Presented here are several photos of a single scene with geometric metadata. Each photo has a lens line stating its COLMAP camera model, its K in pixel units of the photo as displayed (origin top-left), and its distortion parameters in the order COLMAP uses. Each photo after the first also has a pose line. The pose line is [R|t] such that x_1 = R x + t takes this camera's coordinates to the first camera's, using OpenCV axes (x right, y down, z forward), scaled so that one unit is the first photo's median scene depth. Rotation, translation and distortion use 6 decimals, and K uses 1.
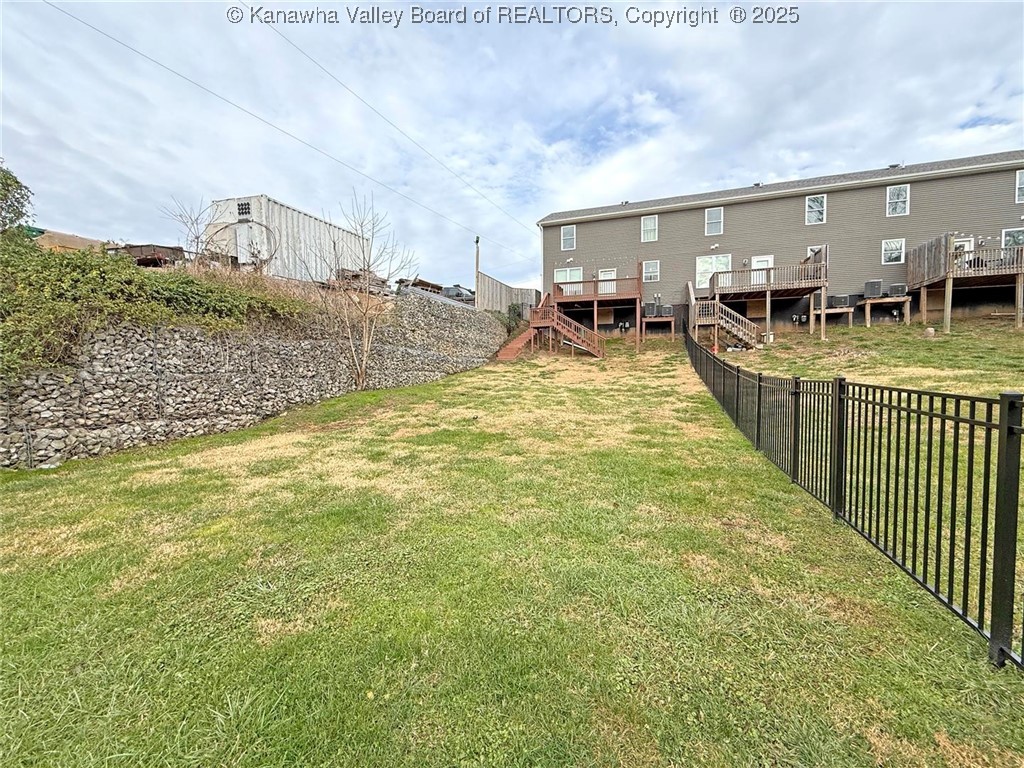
lens RADIAL K [[408.2, 0, 513.3], [0, 408.2, 385.3], [0, 0, 1]] dist [-0.000858, -0.000307]
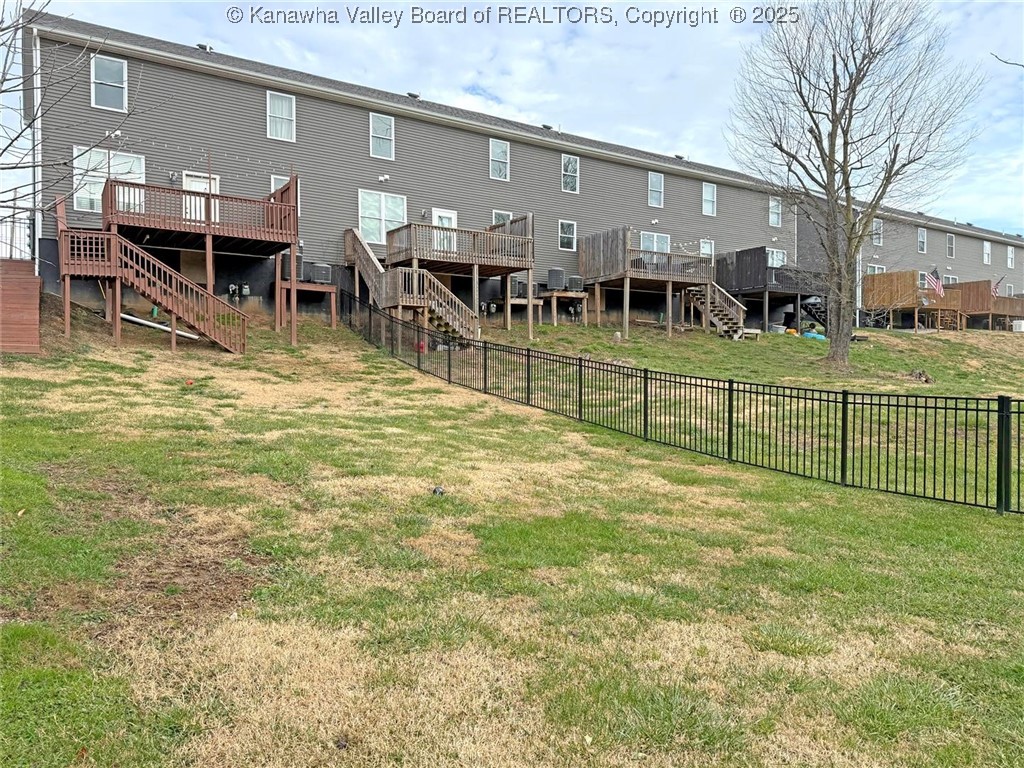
lens RADIAL K [[816.0, 0, 512.3], [0, 816.0, 386.1], [0, 0, 1]] dist [0.062317, -0.006659]
pose [[0.581547, 0.001353, 0.813511, -0.425136], [0.021925, 0.999609, -0.017335, -0.001348], [-0.813217, 0.027917, 0.581291, 0.141924]]
